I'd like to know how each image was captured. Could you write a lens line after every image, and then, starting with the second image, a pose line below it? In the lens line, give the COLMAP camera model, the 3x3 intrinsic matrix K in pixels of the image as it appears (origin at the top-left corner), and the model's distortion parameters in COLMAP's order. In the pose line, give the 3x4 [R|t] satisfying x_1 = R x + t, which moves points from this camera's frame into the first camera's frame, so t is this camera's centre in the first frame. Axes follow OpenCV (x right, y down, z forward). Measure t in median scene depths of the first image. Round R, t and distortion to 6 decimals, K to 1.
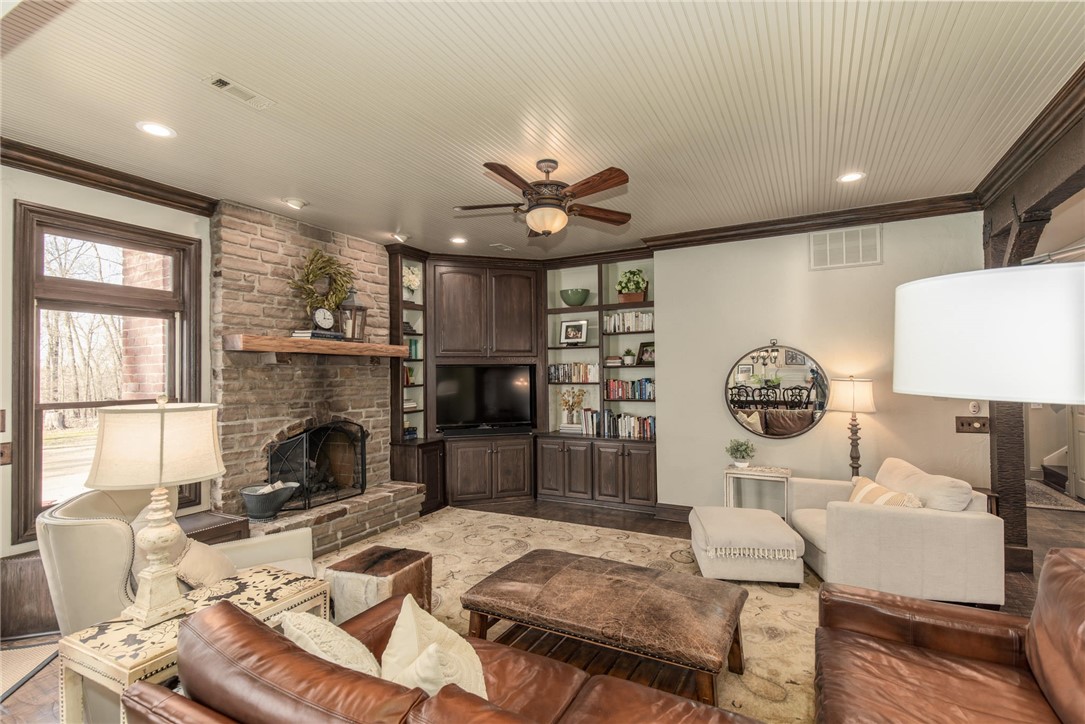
lens RADIAL K [[480.5, 0, 545.7], [0, 480.5, 365.4], [0, 0, 1]] dist [0.001289, 0.000032]
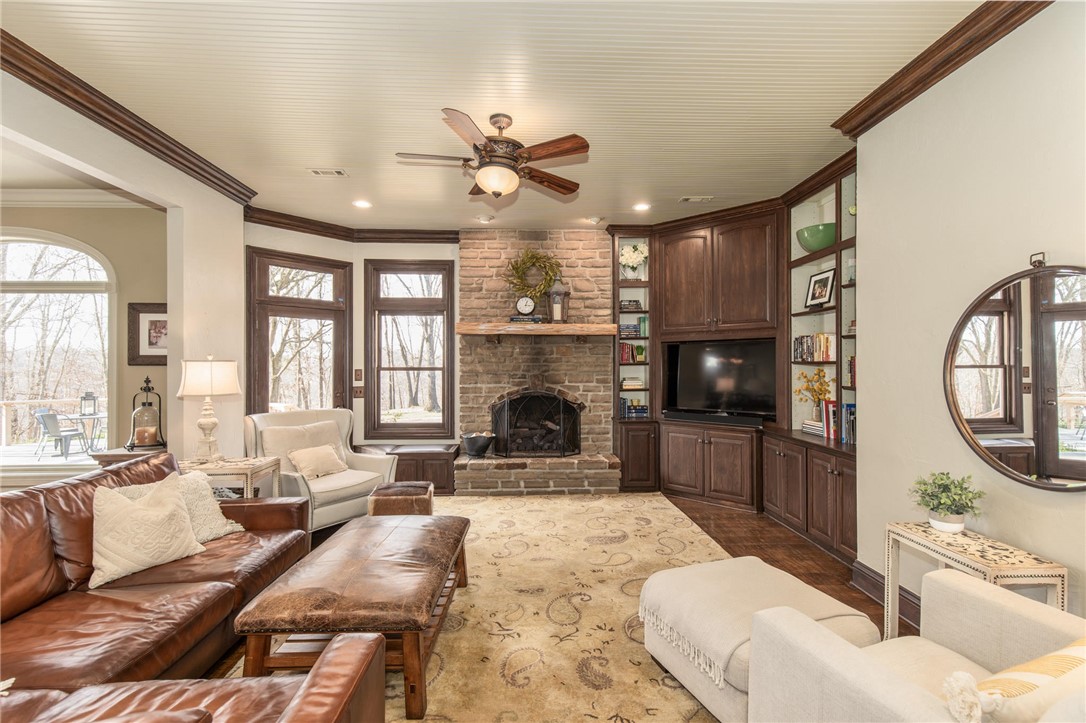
lens RADIAL K [[481.0, 0, 546.2], [0, 481.0, 364.9], [0, 0, 1]] dist [0.001289, 0.000032]
pose [[0.522427, 0.010139, -0.852624, 0.563119], [0.011691, 0.999750, 0.019052, 0.027999], [0.852604, -0.019921, 0.522178, 0.379787]]
